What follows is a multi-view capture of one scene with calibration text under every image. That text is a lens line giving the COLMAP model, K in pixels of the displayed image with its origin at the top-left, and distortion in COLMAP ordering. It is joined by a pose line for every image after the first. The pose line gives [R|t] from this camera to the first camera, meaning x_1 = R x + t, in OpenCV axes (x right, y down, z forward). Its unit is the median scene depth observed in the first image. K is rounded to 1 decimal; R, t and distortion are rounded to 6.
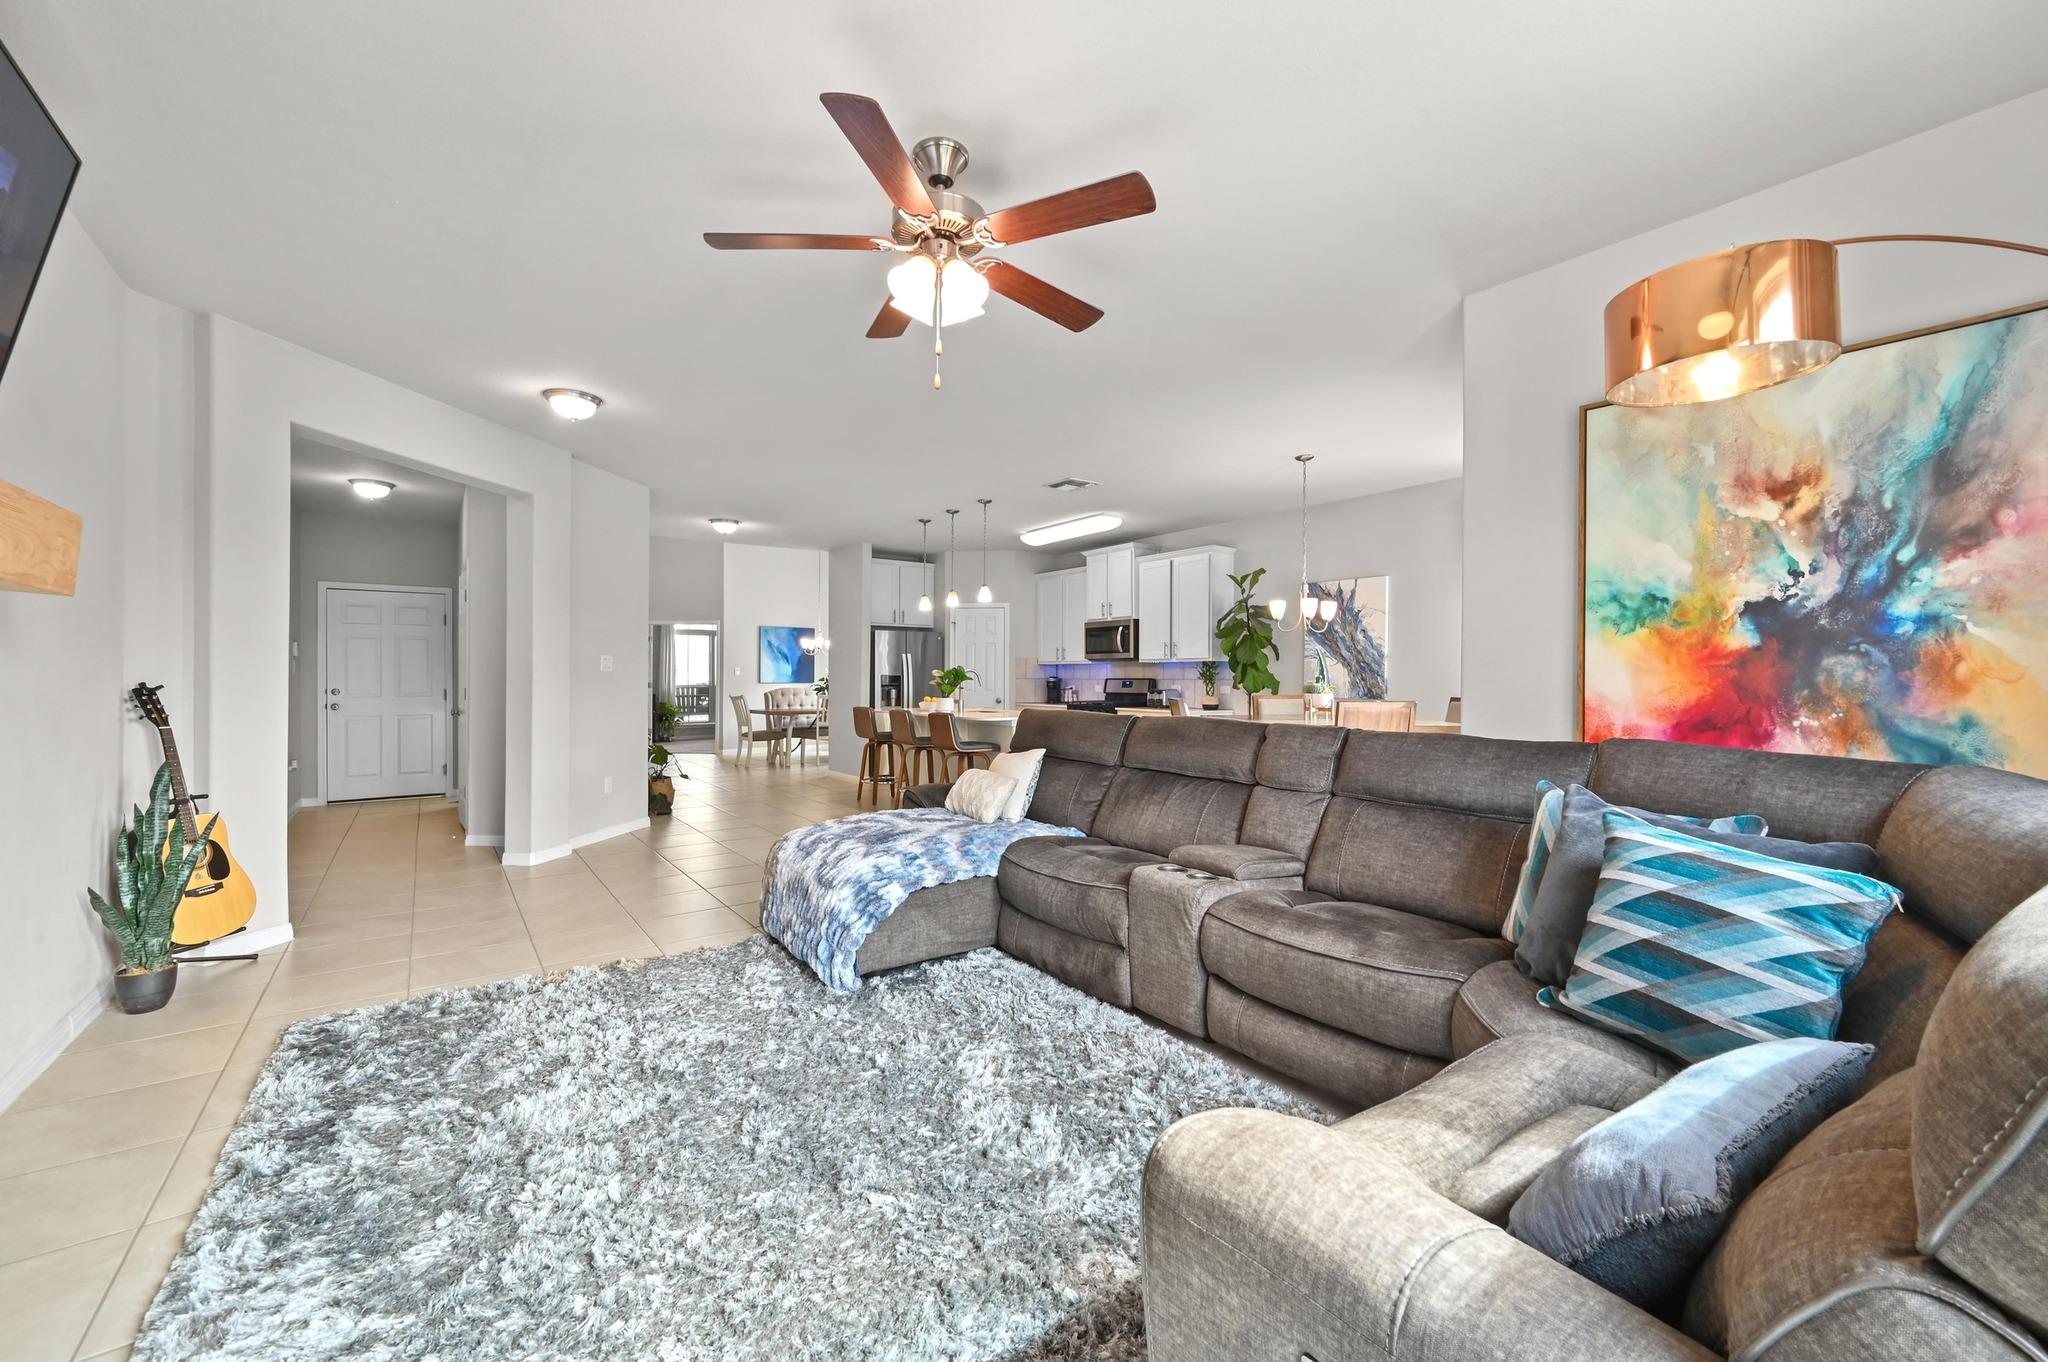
lens RADIAL K [[814.2, 0, 1028.2], [0, 814.2, 671.9], [0, 0, 1]] dist [0.001667, -0.000102]
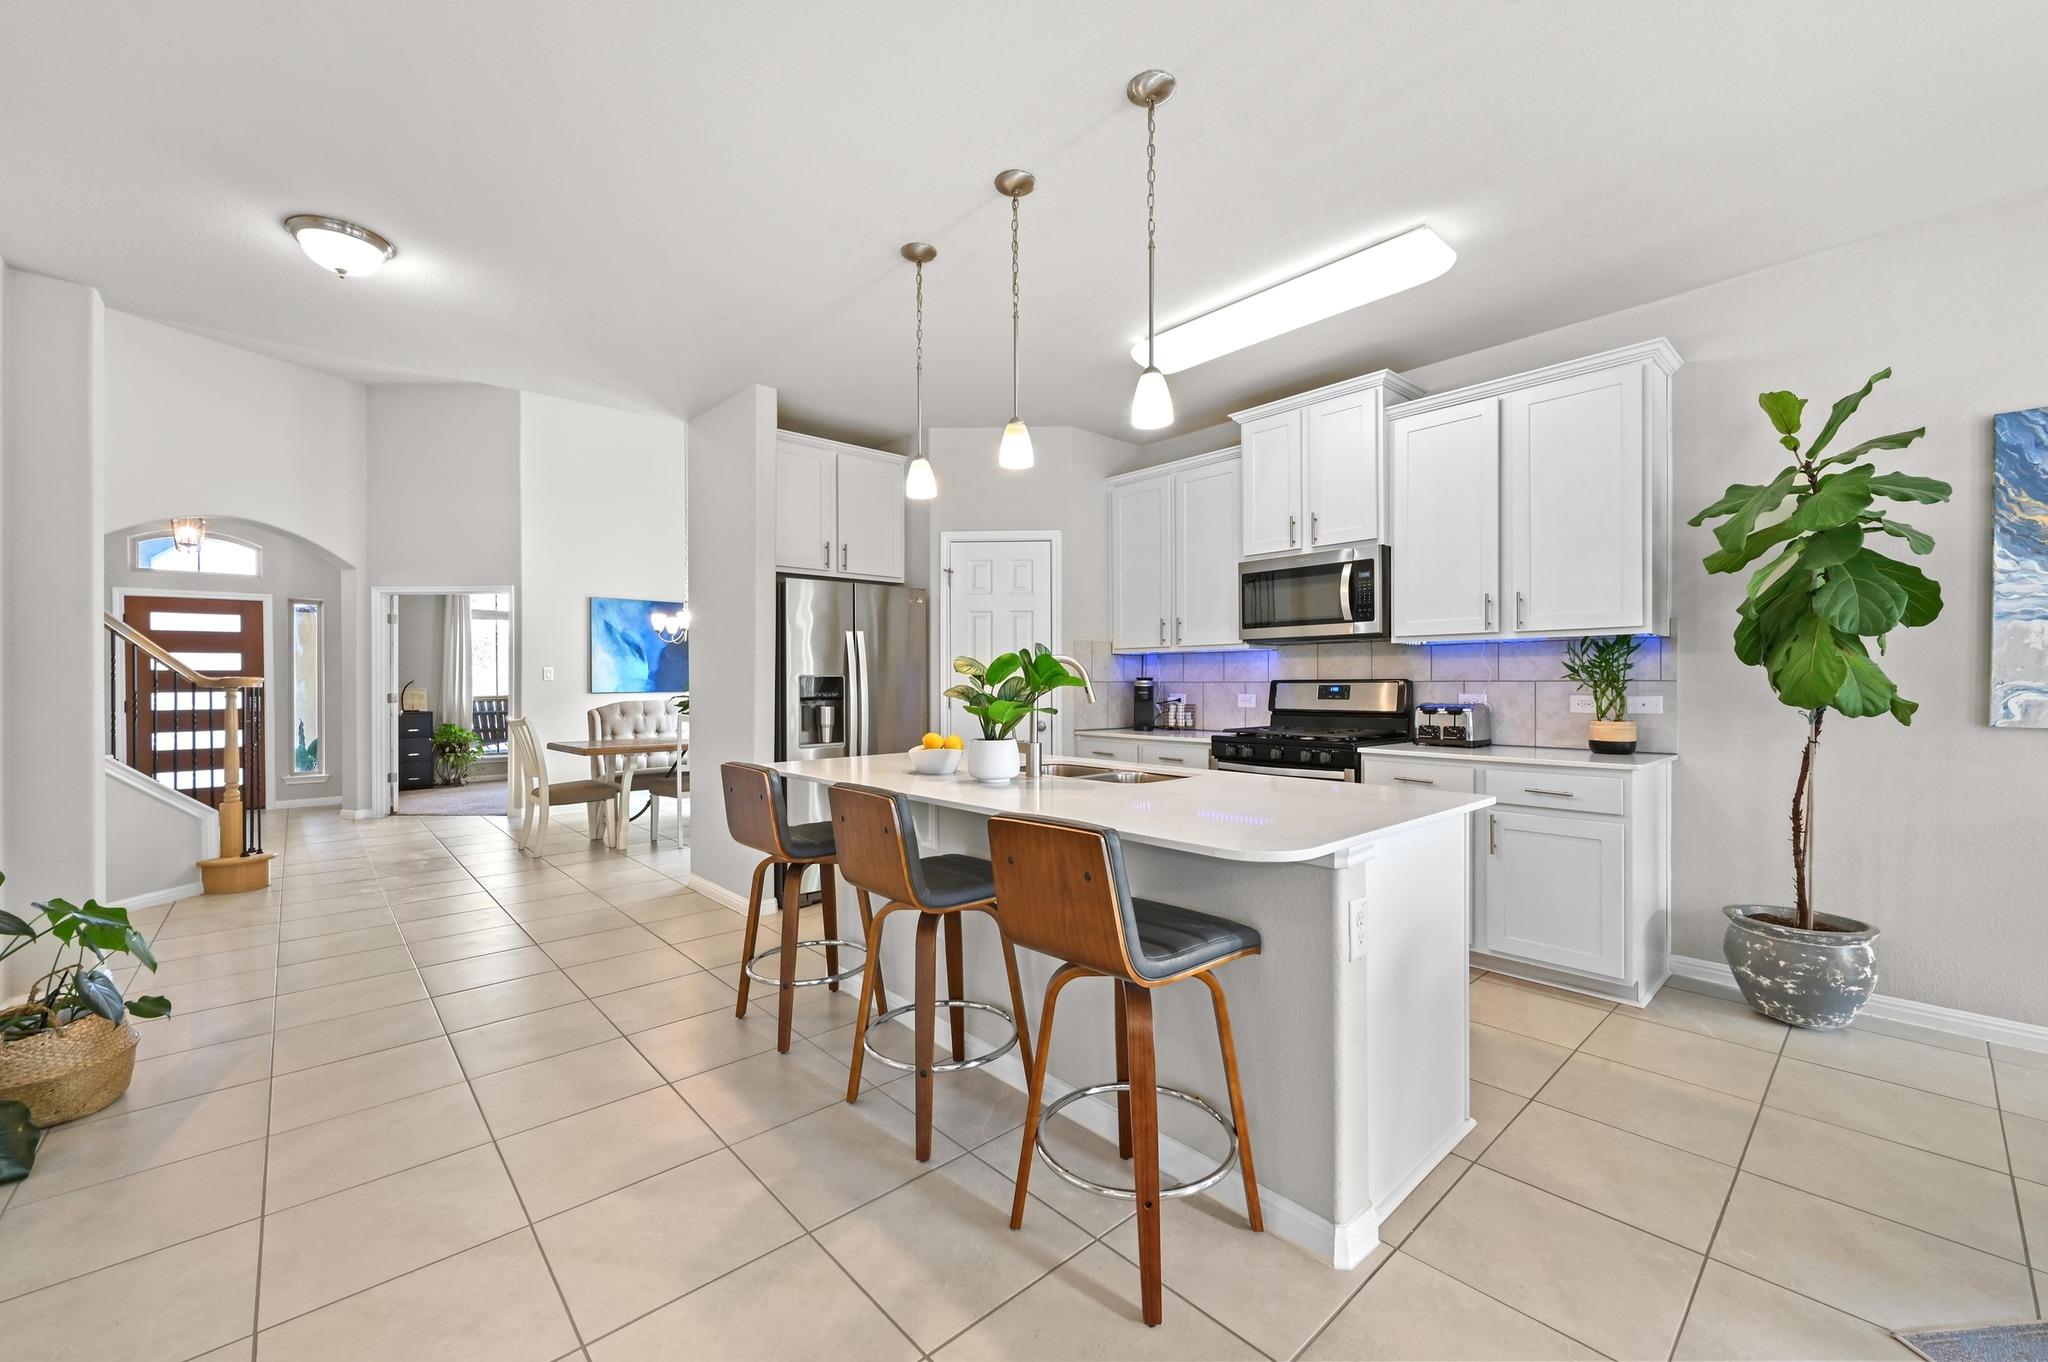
lens RADIAL K [[814.2, 0, 1028.2], [0, 814.2, 671.9], [0, 0, 1]] dist [0.001667, -0.000102]
pose [[0.995437, -0.004939, 0.095295, -0.099152], [0.005509, 0.999968, -0.005719, 0.005004], [-0.095264, 0.006218, 0.995433, 0.547364]]
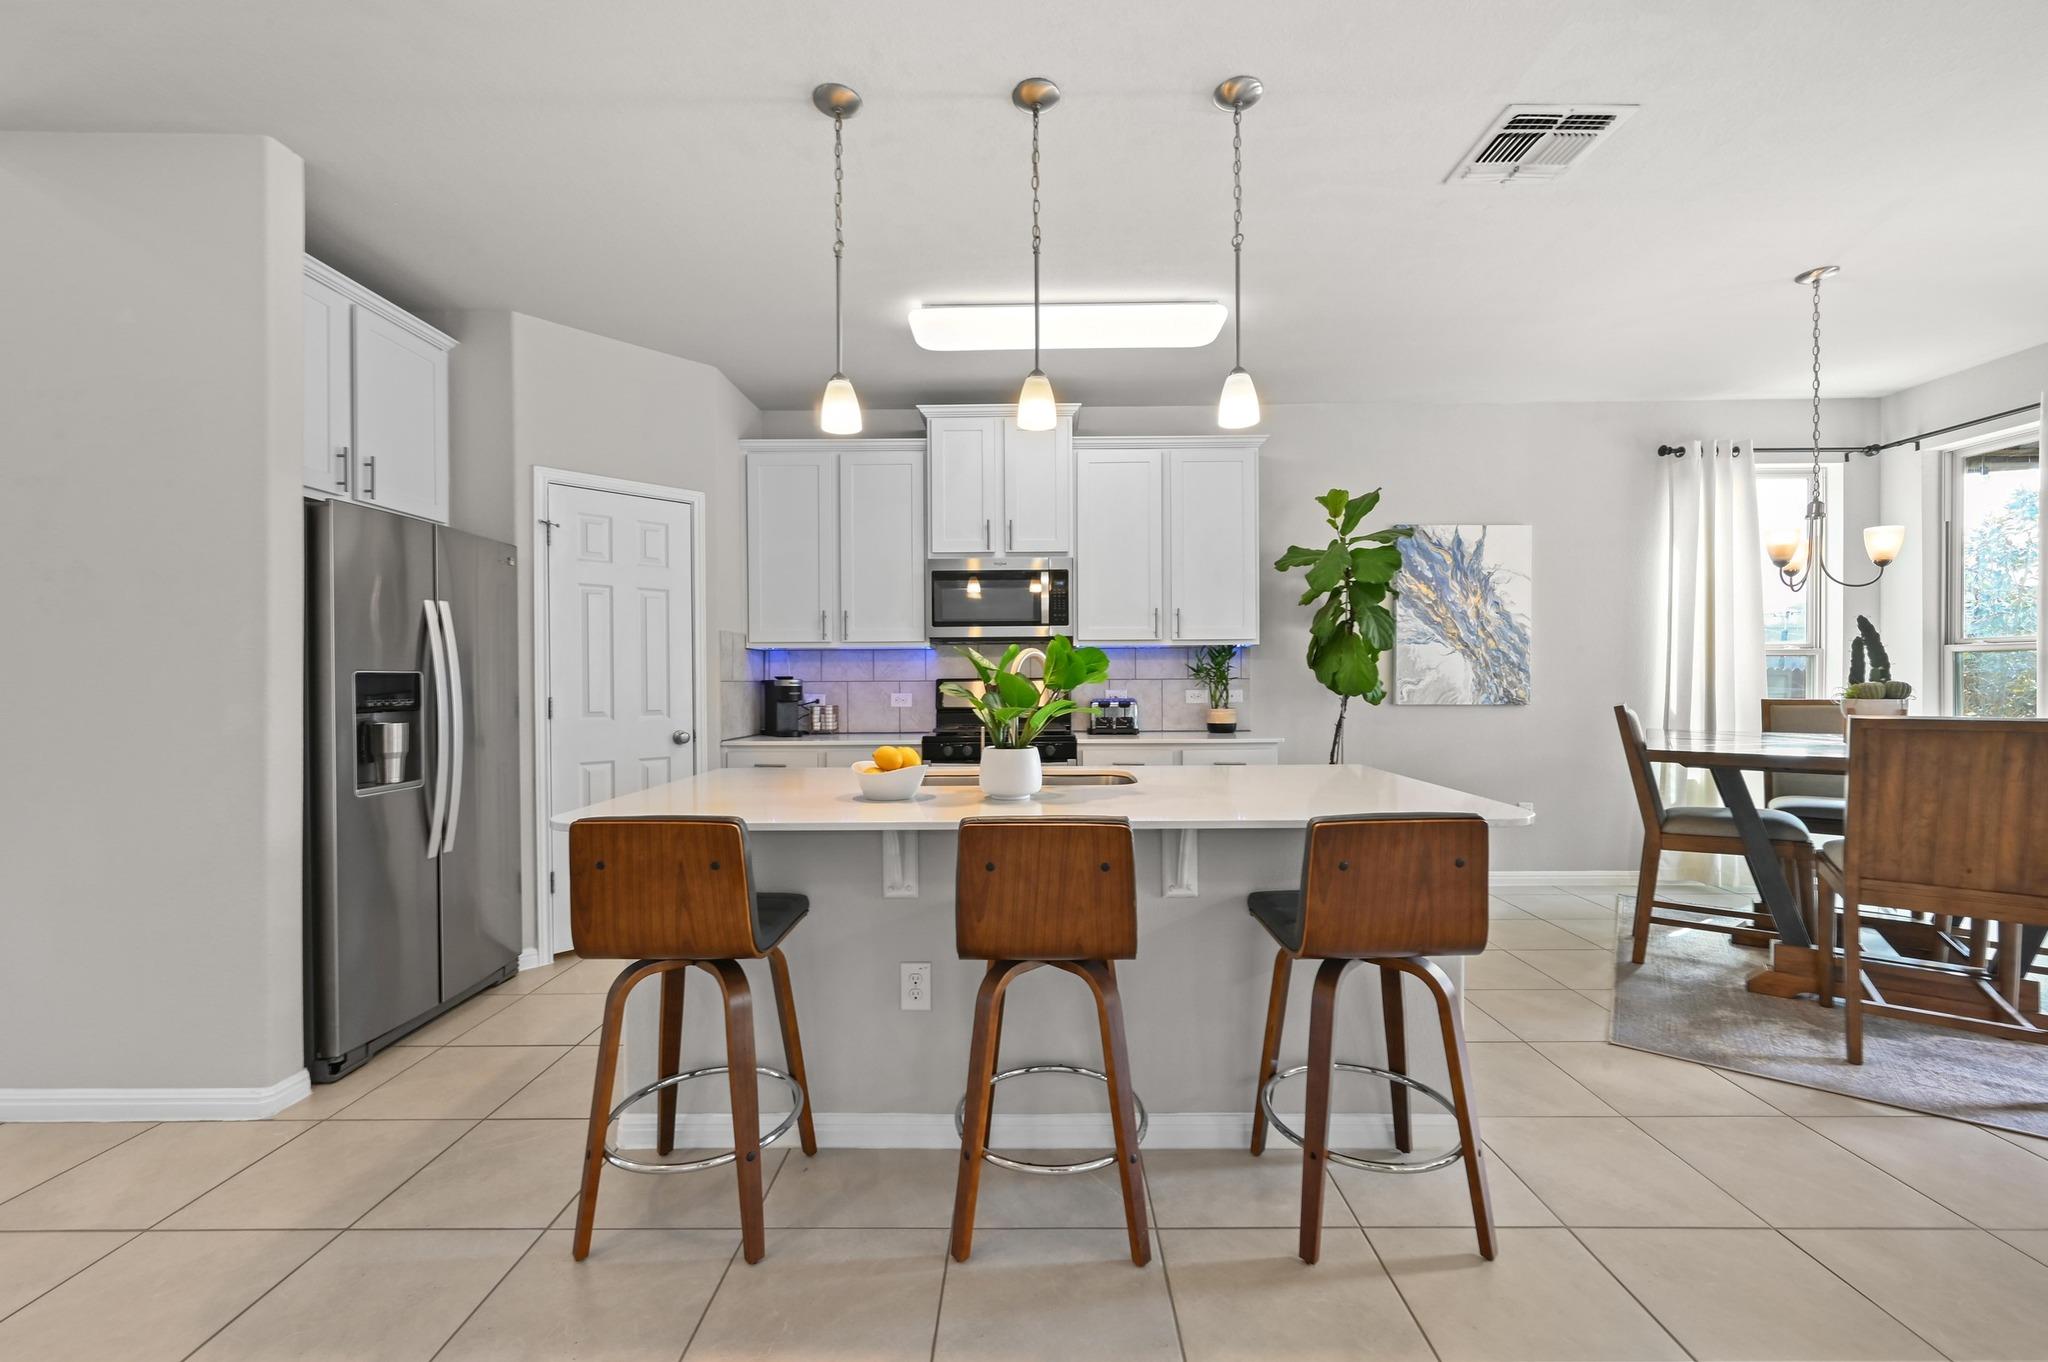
lens RADIAL K [[814.2, 0, 1028.2], [0, 814.2, 671.9], [0, 0, 1]] dist [0.001667, -0.000102]
pose [[0.599612, 0.001030, 0.800290, -0.271066], [0.002828, 0.999990, -0.003406, 0.005572], [-0.800286, 0.004305, 0.599603, 0.685968]]
